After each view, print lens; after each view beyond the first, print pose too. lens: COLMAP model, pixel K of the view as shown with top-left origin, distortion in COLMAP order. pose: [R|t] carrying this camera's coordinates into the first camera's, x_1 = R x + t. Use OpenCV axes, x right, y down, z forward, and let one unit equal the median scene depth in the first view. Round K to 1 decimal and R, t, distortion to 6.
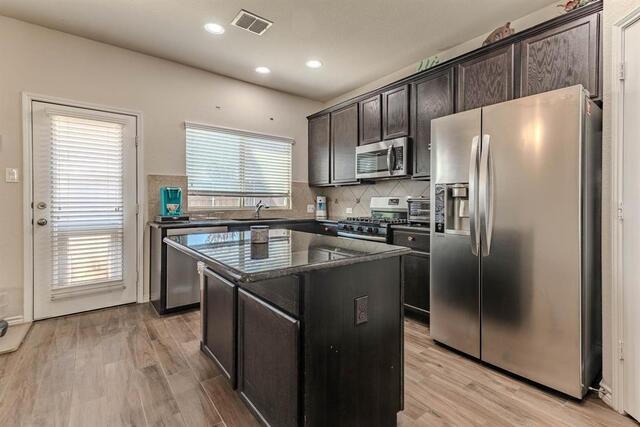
lens RADIAL K [[293.6, 0, 323.7], [0, 293.6, 200.2], [0, 0, 1]] dist [0.004015, 0.000374]
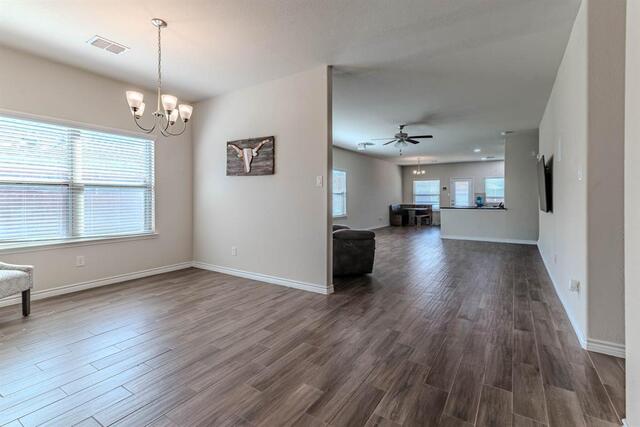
lens RADIAL K [[293.6, 0, 323.7], [0, 293.6, 200.2], [0, 0, 1]] dist [0.004015, 0.000374]
pose [[0.310111, 0.003139, -0.950695, 2.505792], [0.000034, 0.999995, 0.003313, -0.005216], [0.950701, -0.001060, 0.310109, -2.120288]]
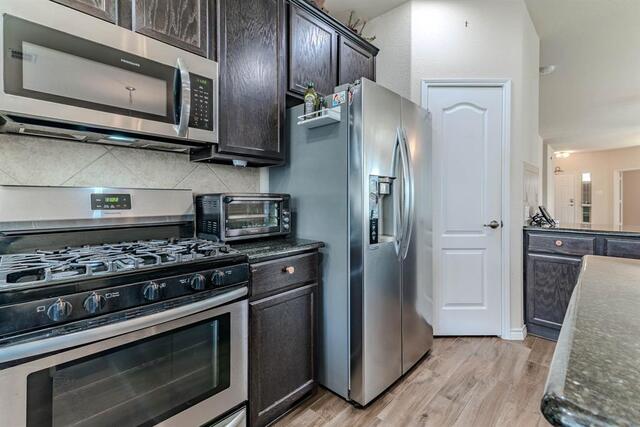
lens RADIAL K [[288.5, 0, 318.0], [0, 288.5, 201.8], [0, 0, 1]] dist [0.001200, 0.000166]
pose [[-0.121026, -0.006113, 0.992631, -0.191843], [-0.000405, 0.999981, 0.006109, 0.003757], [-0.992649, 0.000338, -0.121026, 0.846022]]
